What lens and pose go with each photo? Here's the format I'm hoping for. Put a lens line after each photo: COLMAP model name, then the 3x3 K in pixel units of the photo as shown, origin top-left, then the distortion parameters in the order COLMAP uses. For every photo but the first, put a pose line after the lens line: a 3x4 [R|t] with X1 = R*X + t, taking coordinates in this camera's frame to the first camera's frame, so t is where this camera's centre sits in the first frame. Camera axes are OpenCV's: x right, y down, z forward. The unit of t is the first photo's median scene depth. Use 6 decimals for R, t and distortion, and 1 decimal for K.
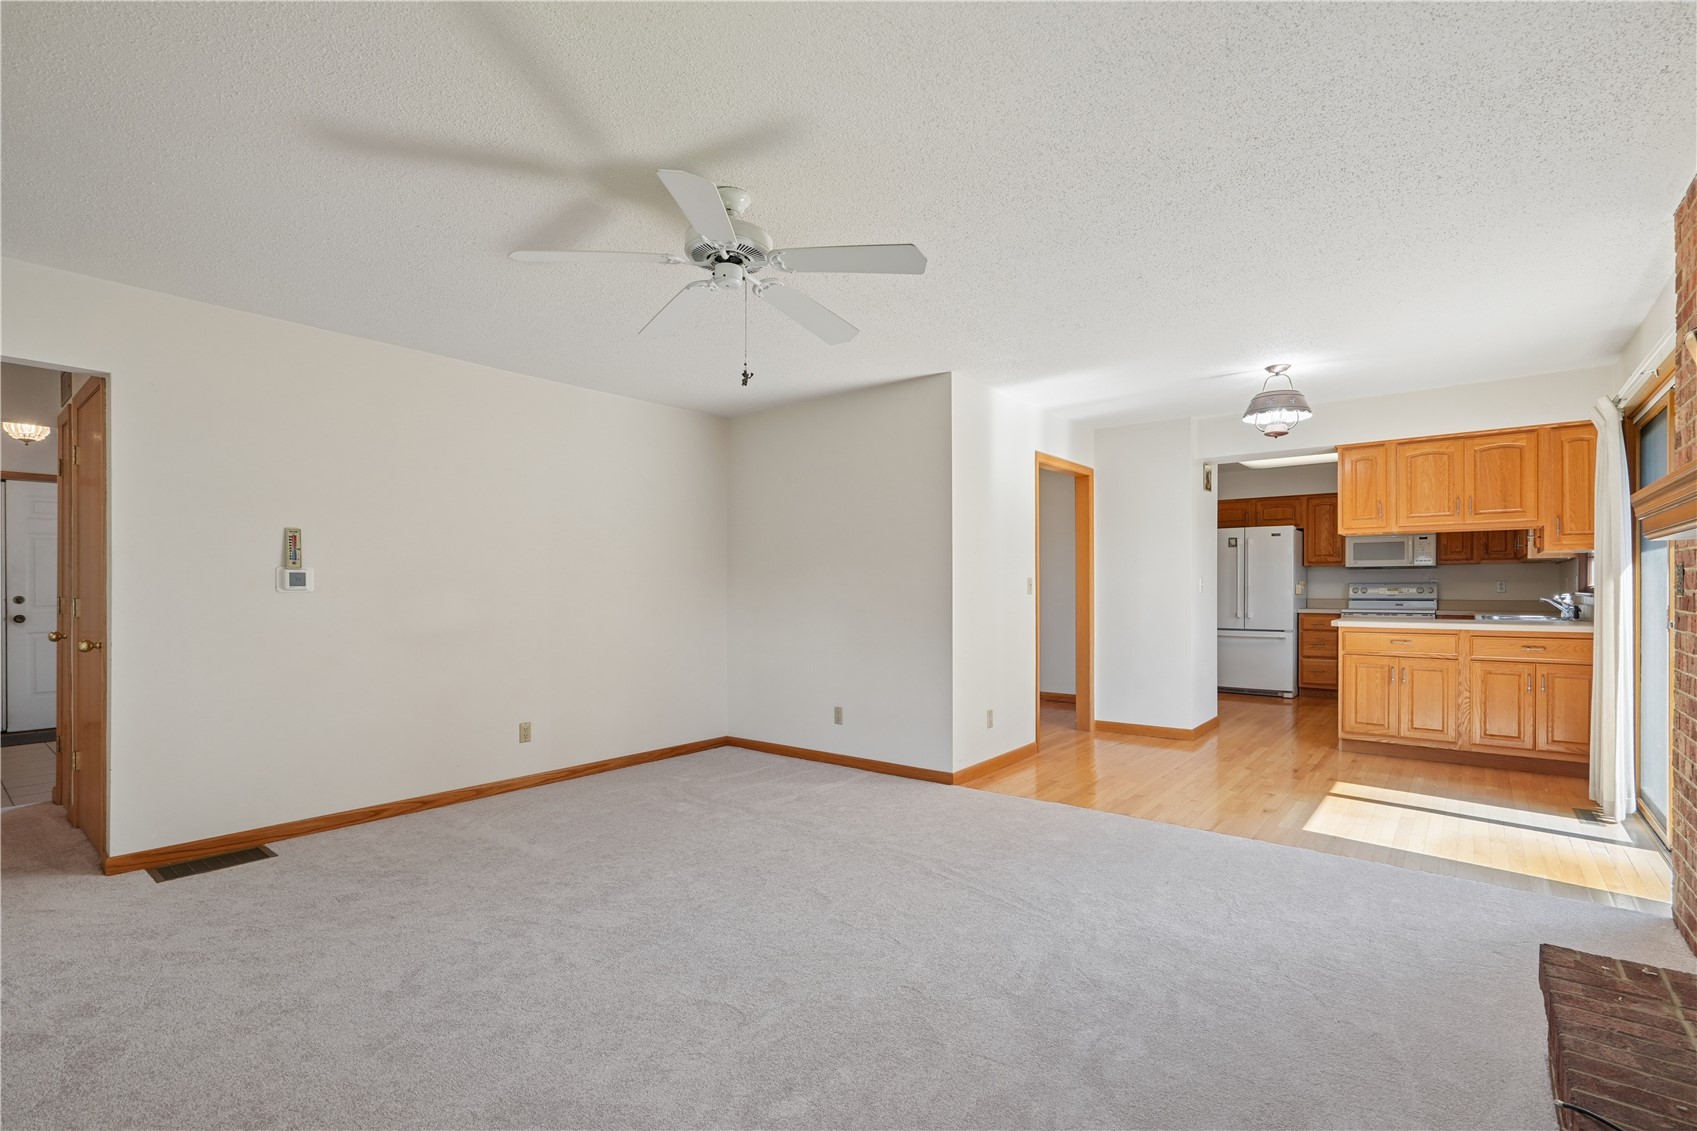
lens RADIAL K [[778.2, 0, 850.3], [0, 778.2, 601.9], [0, 0, 1]] dist [-0.005215, 0.001960]
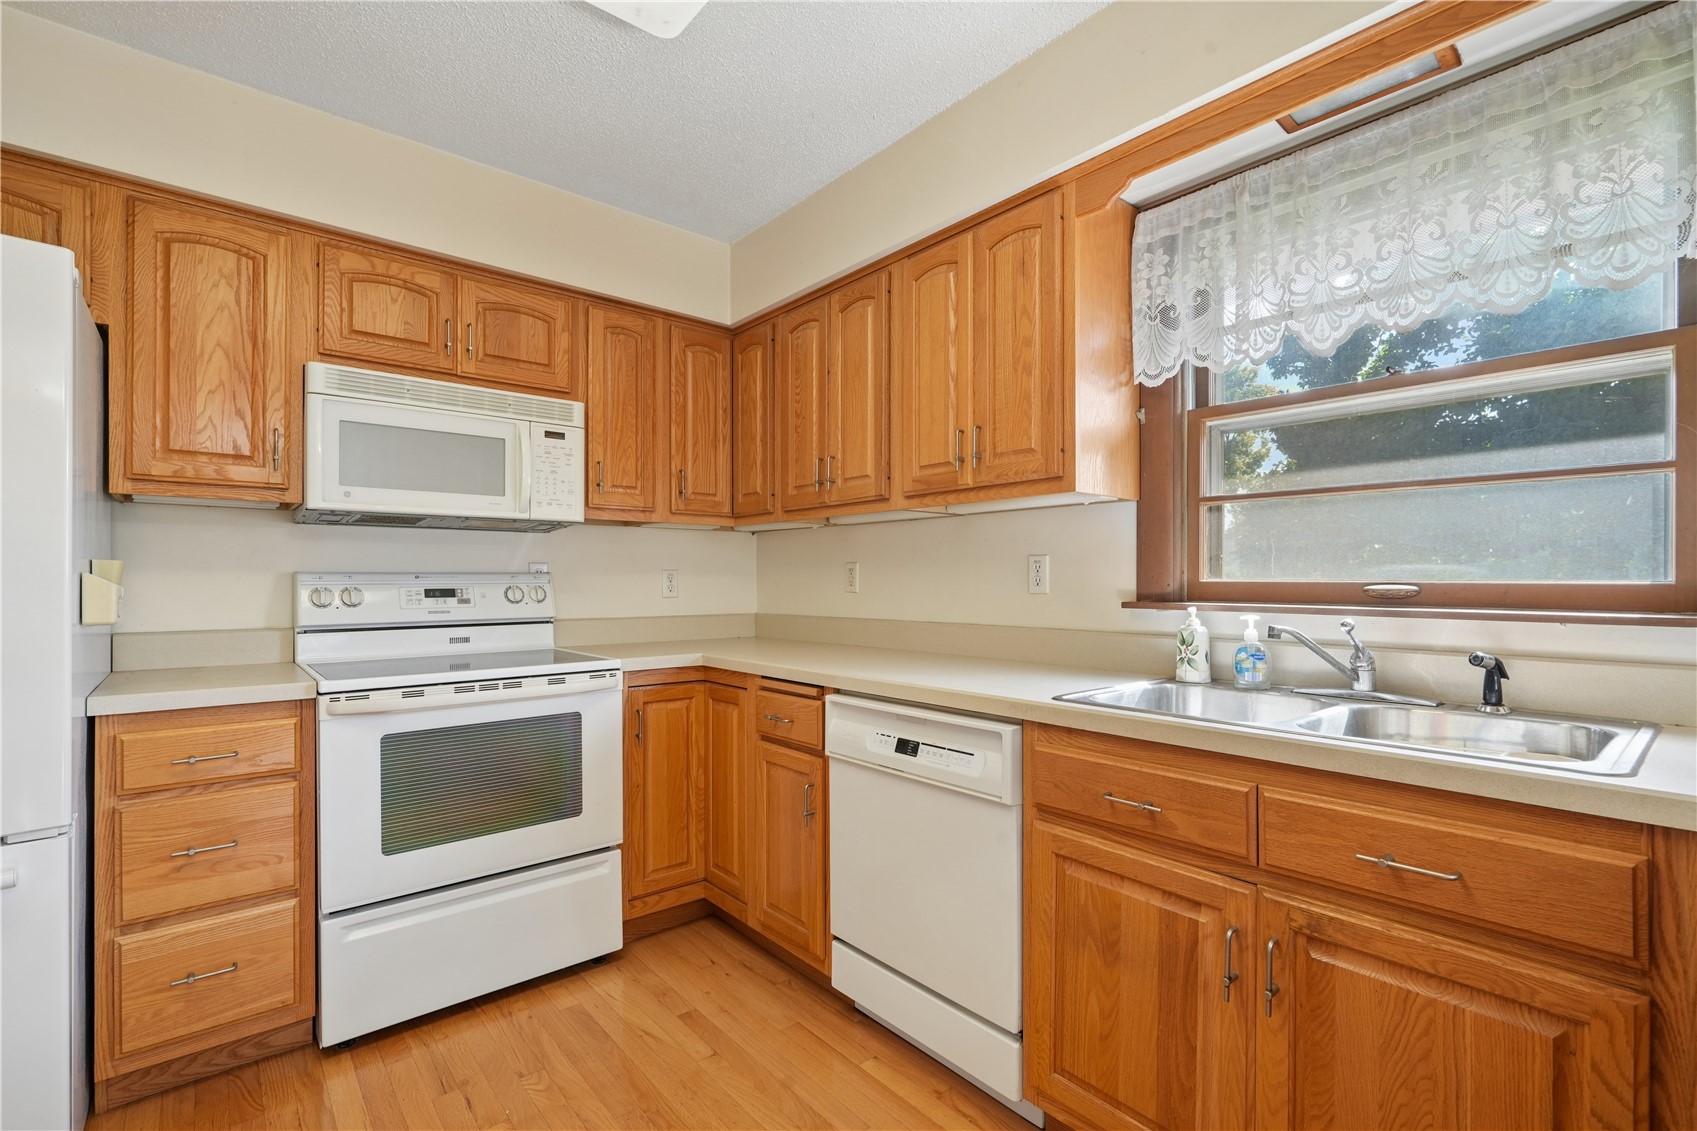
lens RADIAL K [[778.2, 0, 855.9], [0, 778.2, 572.7], [0, 0, 1]] dist [-0.005215, 0.001960]
pose [[0.191998, 0.010934, 0.981334, 0.440589], [0.018918, 0.999711, -0.014840, -0.017021], [-0.981213, 0.021414, 0.191736, 0.810761]]
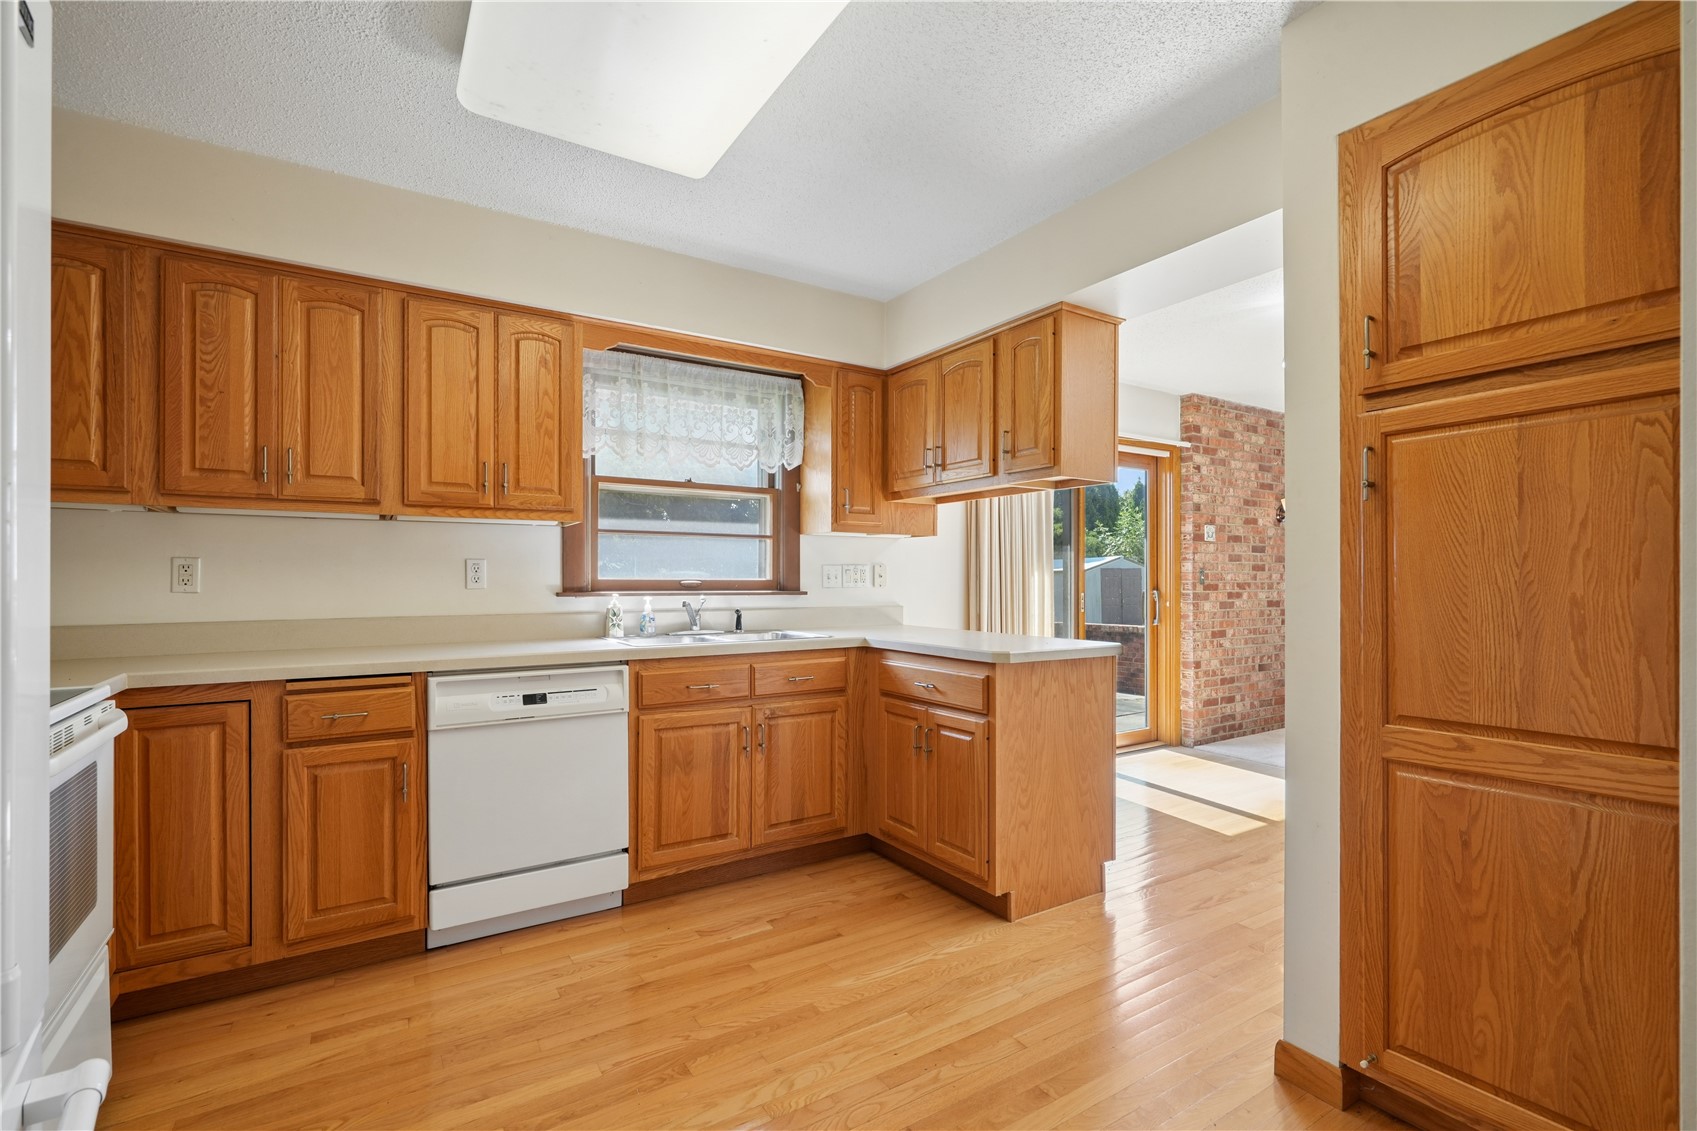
lens RADIAL K [[778.2, 0, 854.9], [0, 778.2, 576.1], [0, 0, 1]] dist [-0.005215, 0.001960]
pose [[-0.953683, 0.004948, 0.300774, 0.449883], [0.008979, 0.999887, 0.012023, -0.021433], [-0.300680, 0.014167, -0.953620, 1.109812]]
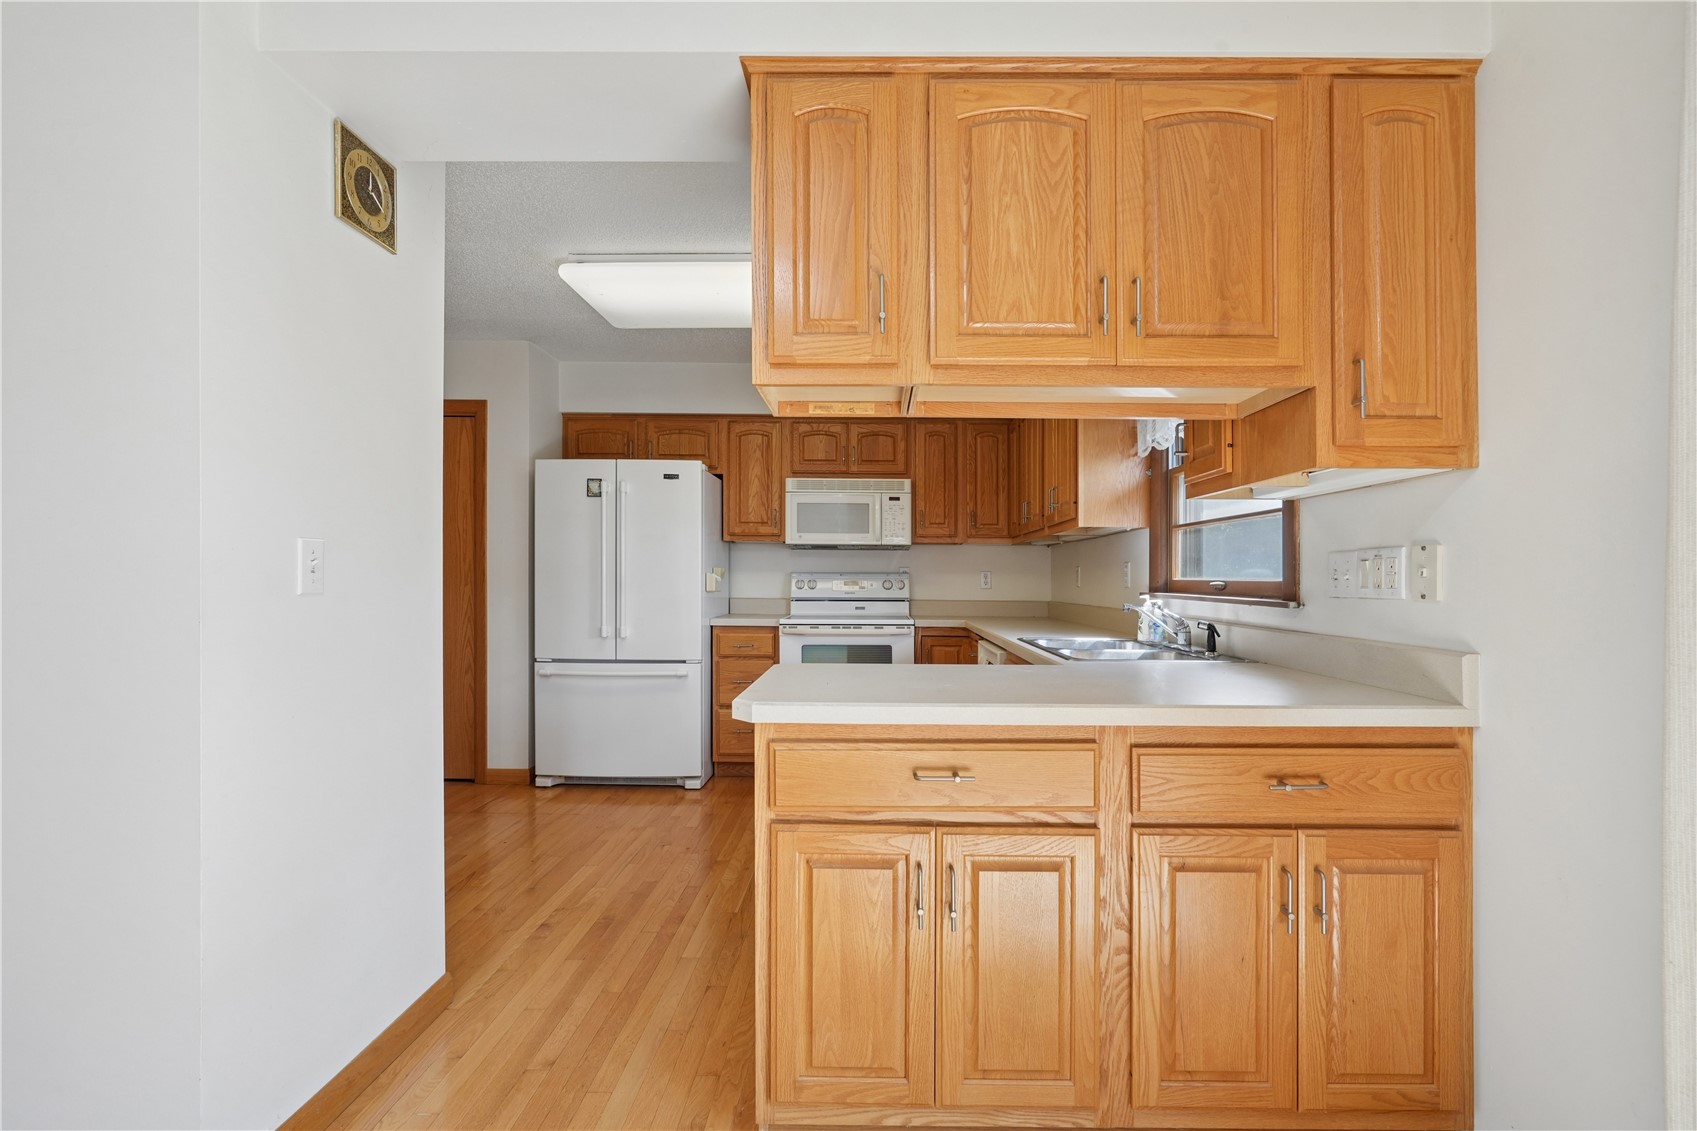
lens RADIAL K [[778.2, 0, 859.5], [0, 778.2, 581.7], [0, 0, 1]] dist [-0.005215, 0.001960]
pose [[0.792560, 0.004332, 0.609779, 0.344992], [0.003264, 0.999930, -0.011346, -0.010552], [-0.609786, 0.010982, 0.792490, 0.534385]]
